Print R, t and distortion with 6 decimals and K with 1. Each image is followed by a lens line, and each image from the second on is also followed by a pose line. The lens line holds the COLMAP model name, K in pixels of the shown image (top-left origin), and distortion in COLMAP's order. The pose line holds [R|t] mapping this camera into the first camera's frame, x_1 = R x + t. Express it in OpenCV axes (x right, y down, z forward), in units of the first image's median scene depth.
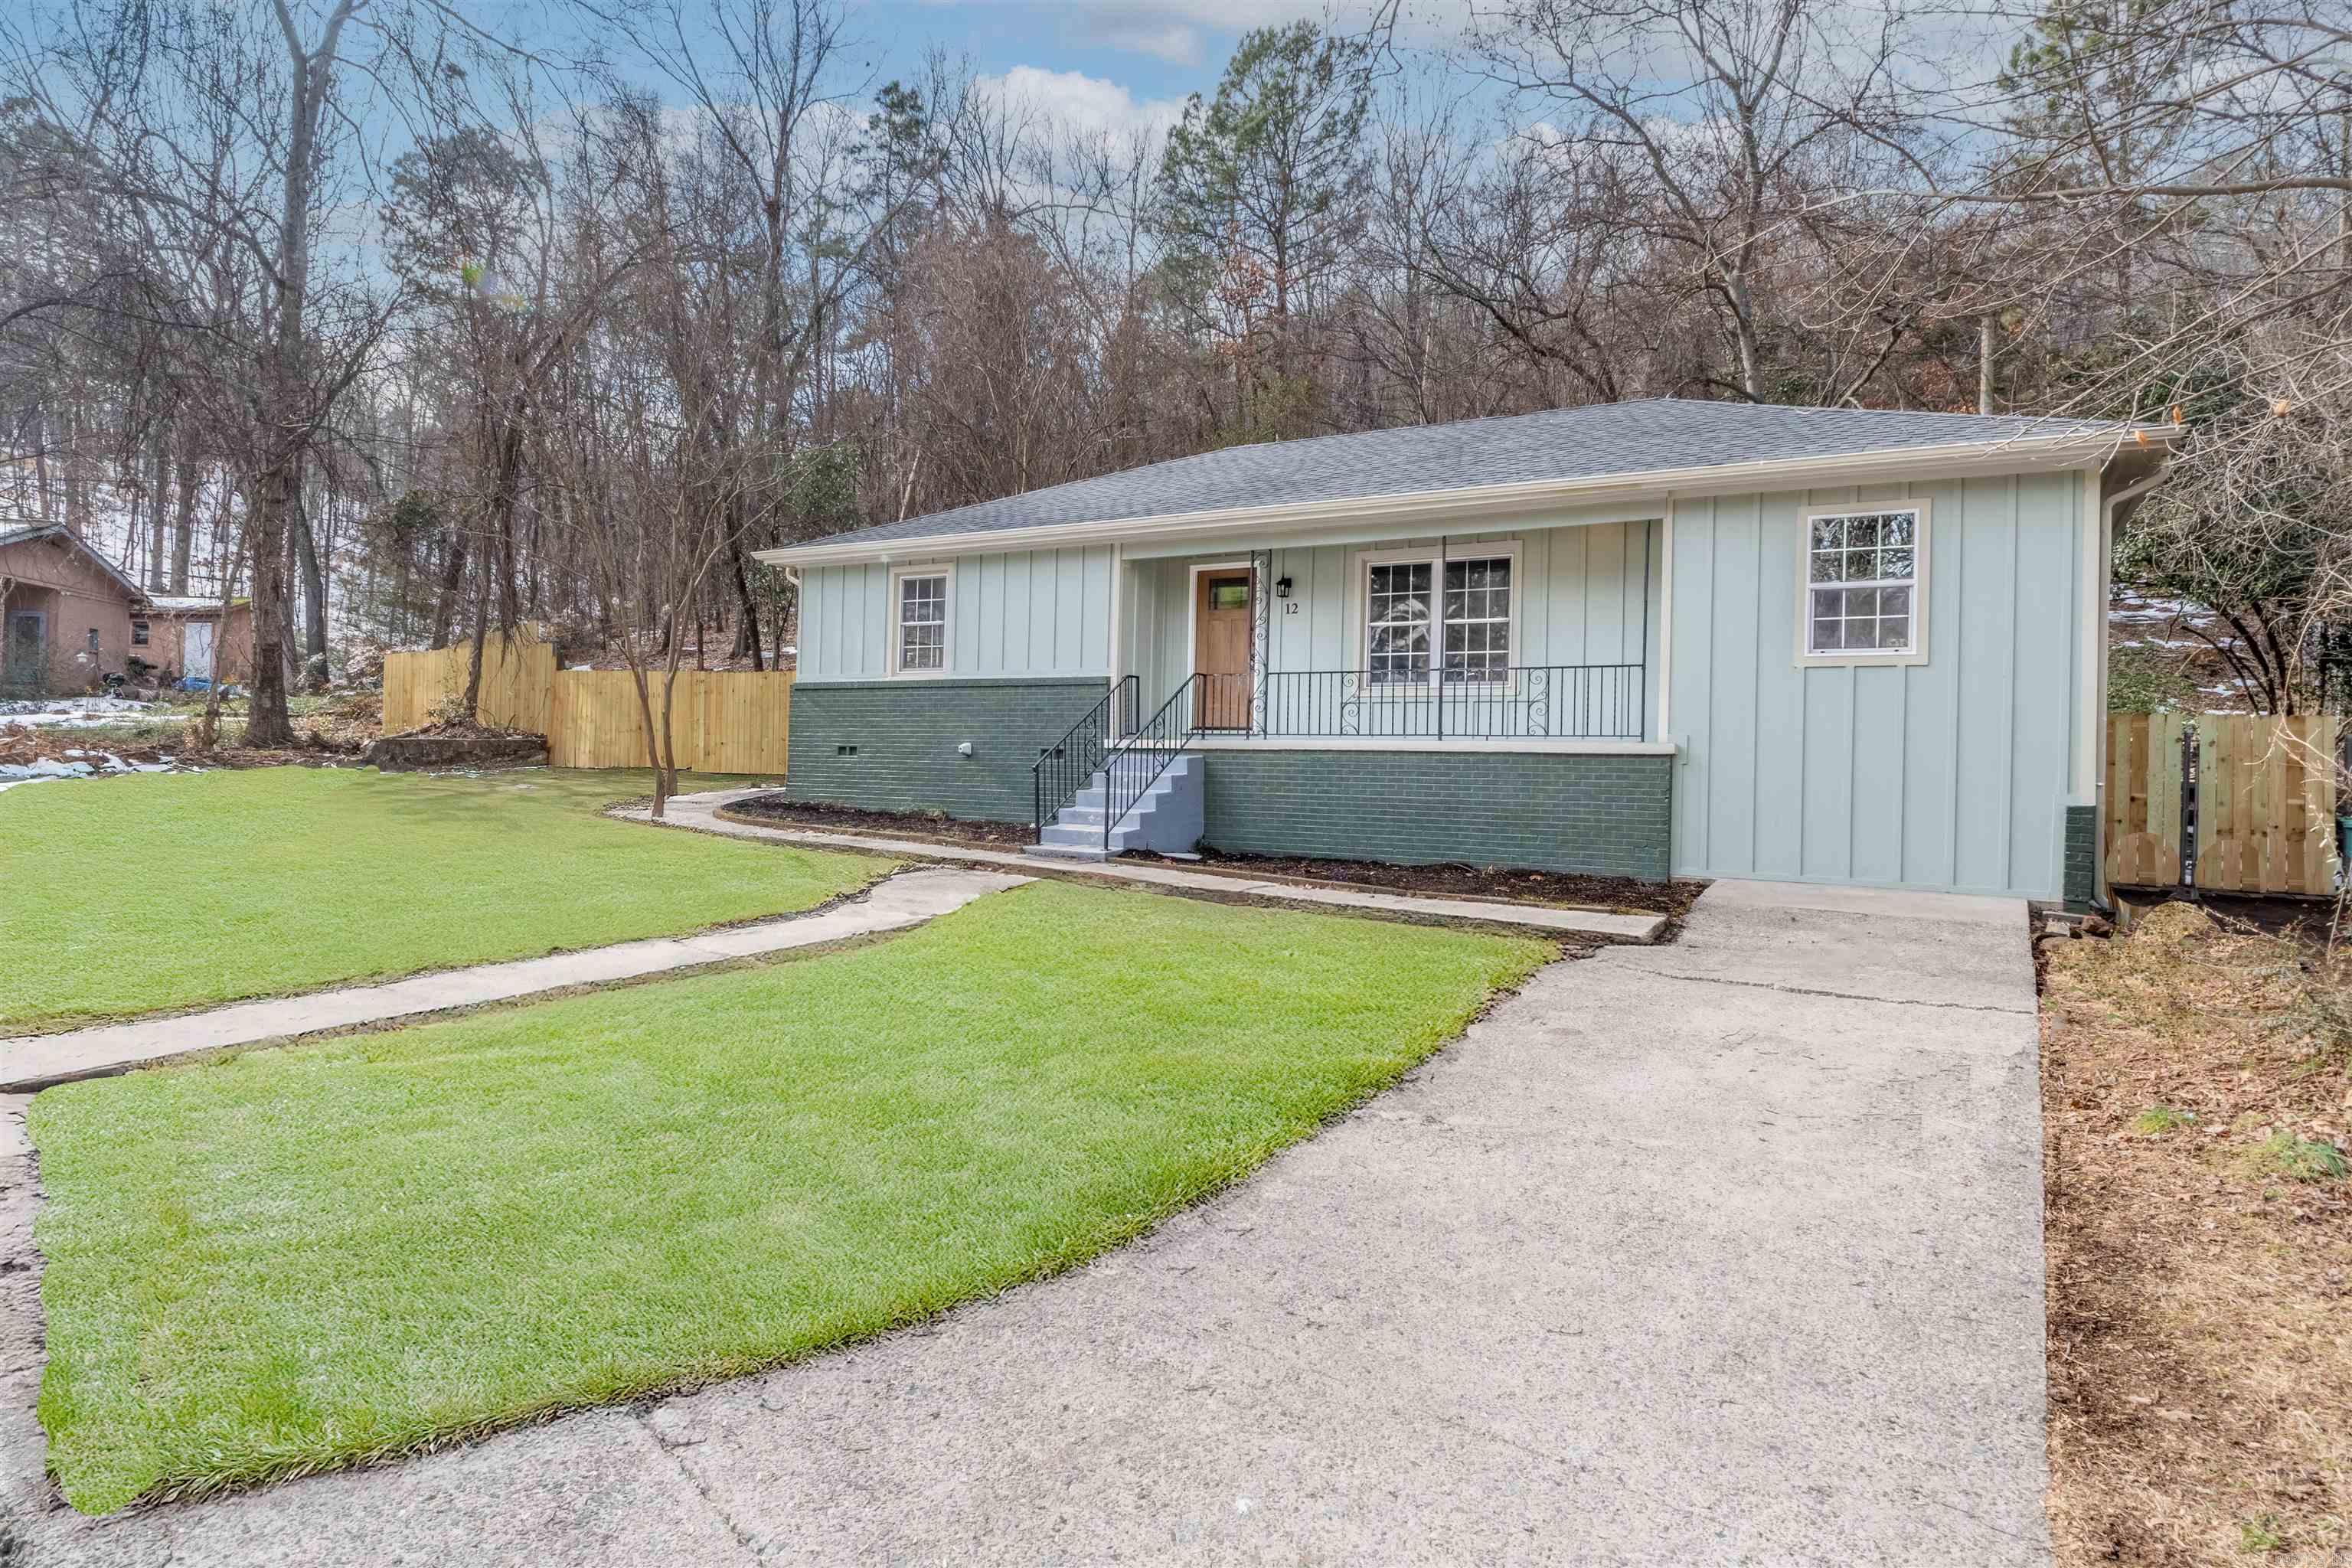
lens RADIAL K [[1439.6, 0, 1176.0], [0, 1439.6, 784.0], [0, 0, 1]] dist [-0.002815, -0.000308]
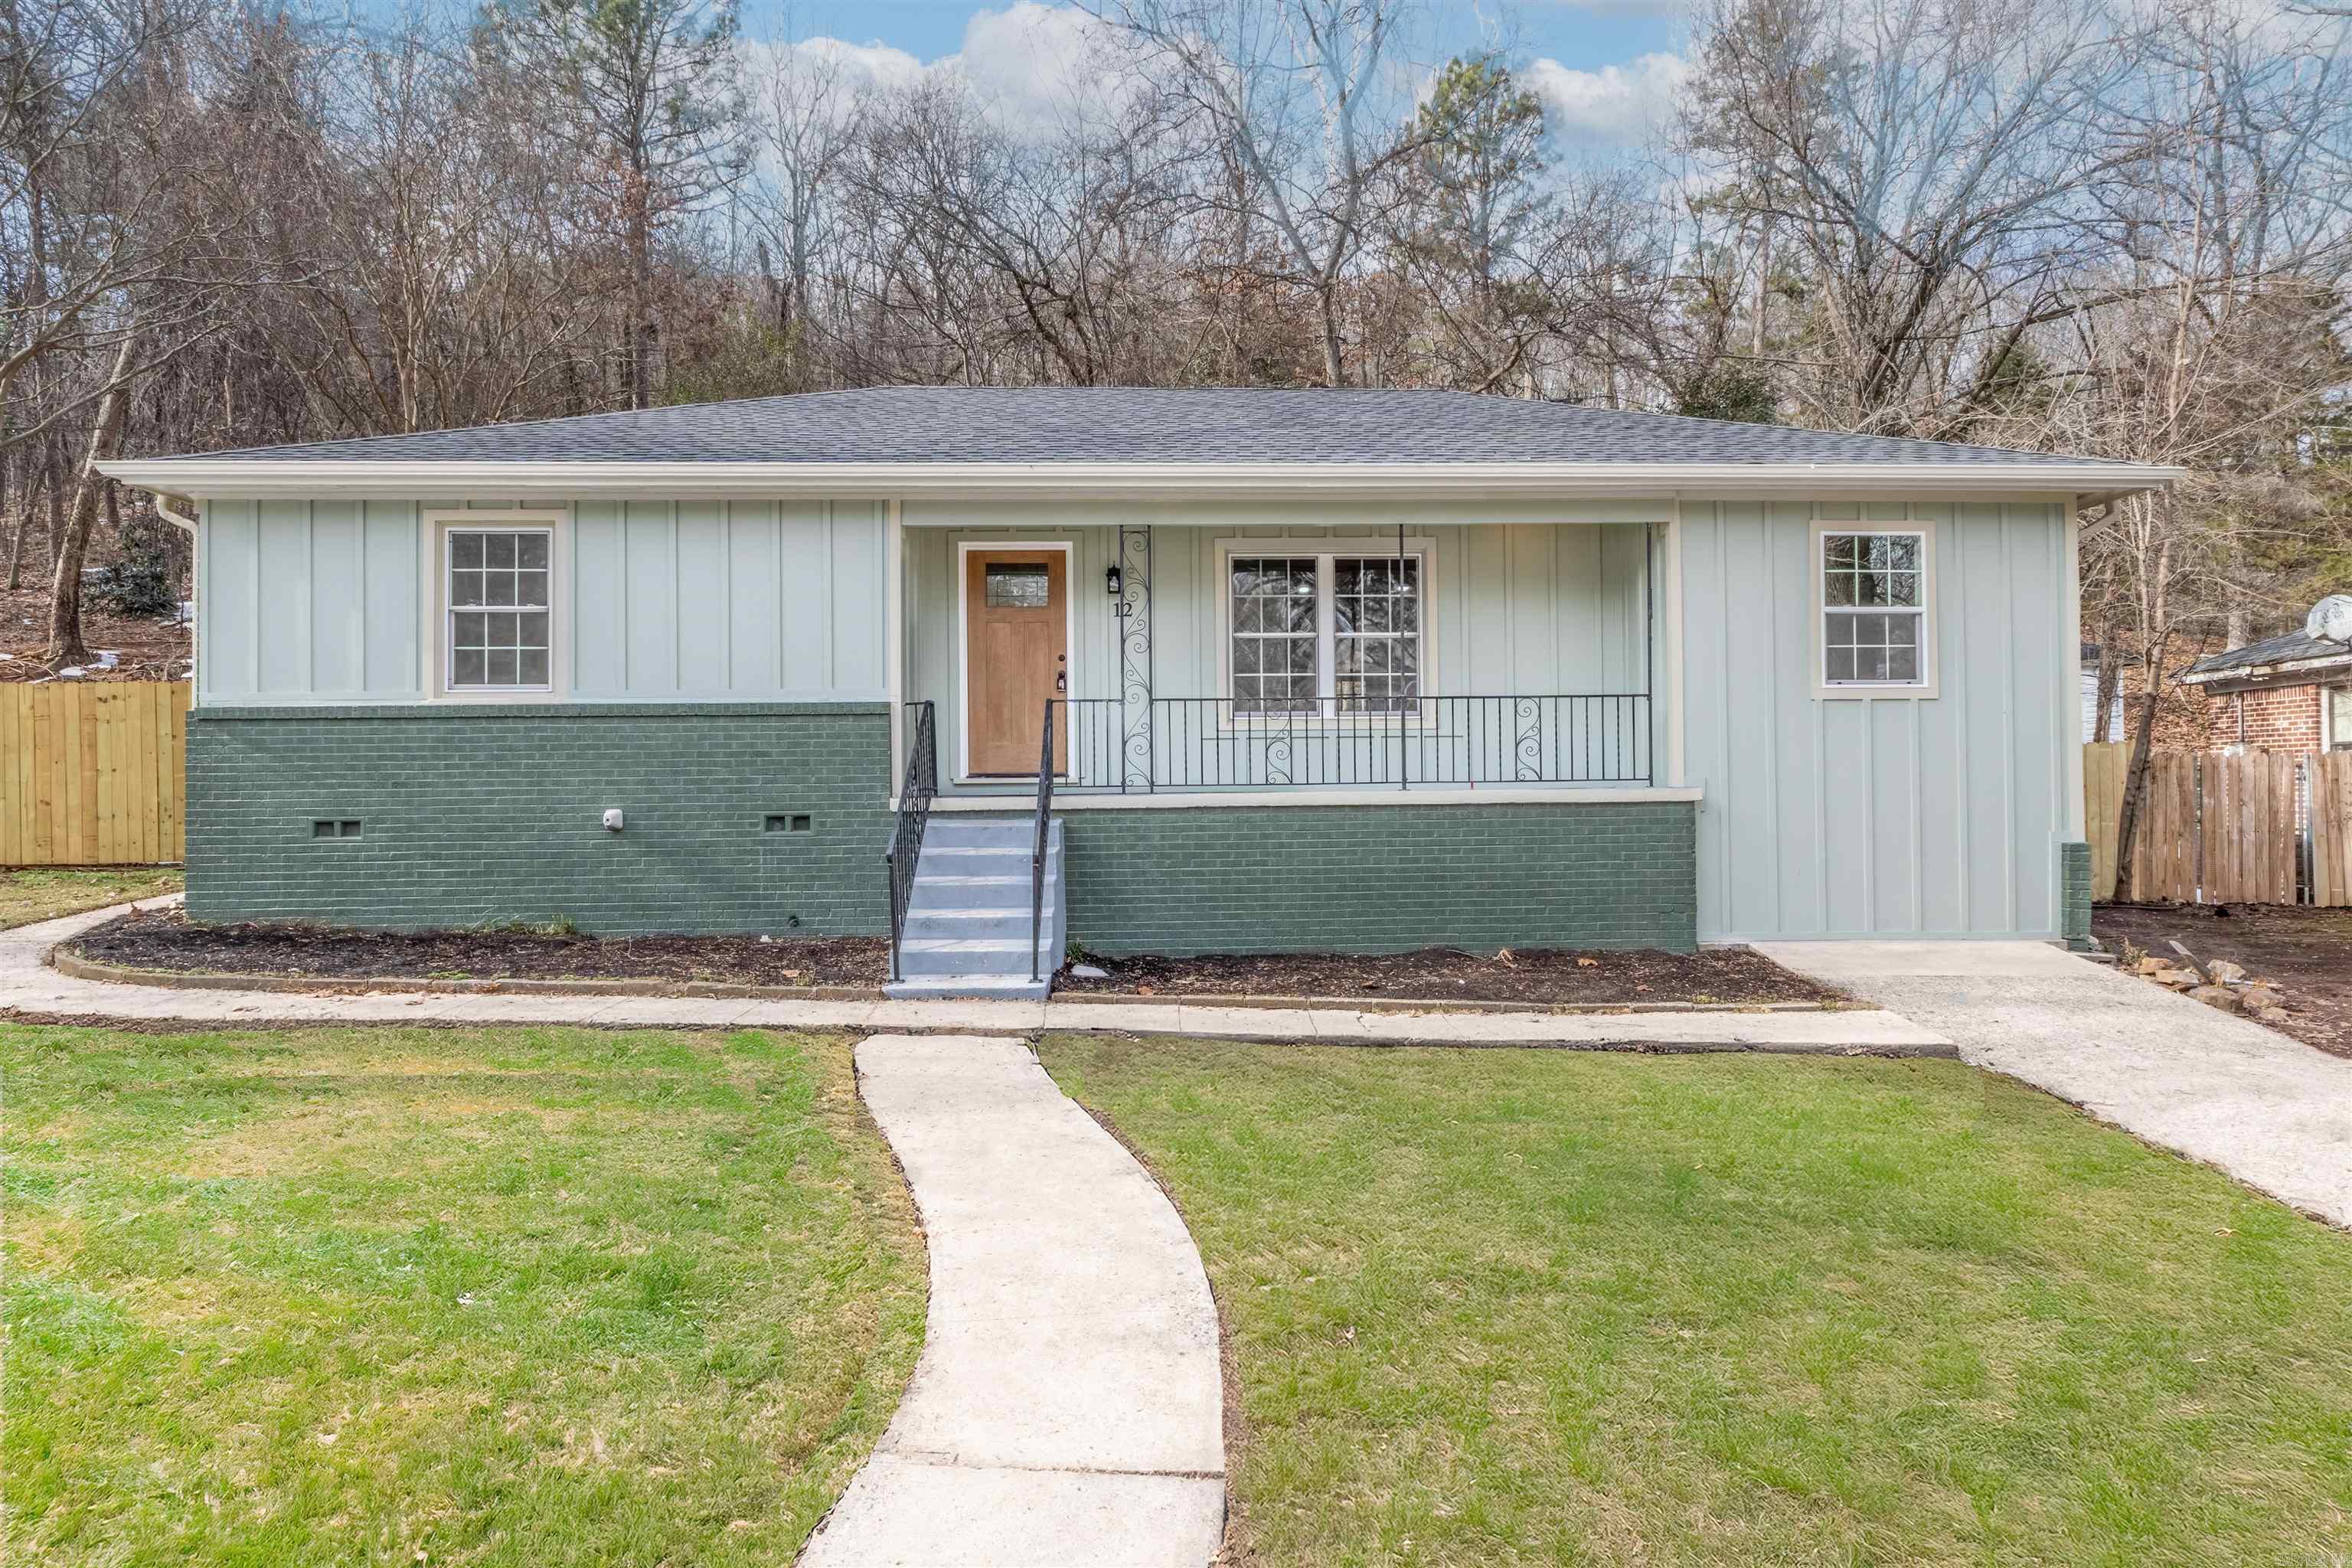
lens RADIAL K [[1439.6, 0, 1176.0], [0, 1439.6, 784.0], [0, 0, 1]] dist [-0.002815, -0.000308]
pose [[0.817530, -0.028723, 0.575170, -0.332056], [0.033242, 0.999444, 0.002661, -0.036473], [-0.574926, 0.016944, 0.818030, 0.408103]]
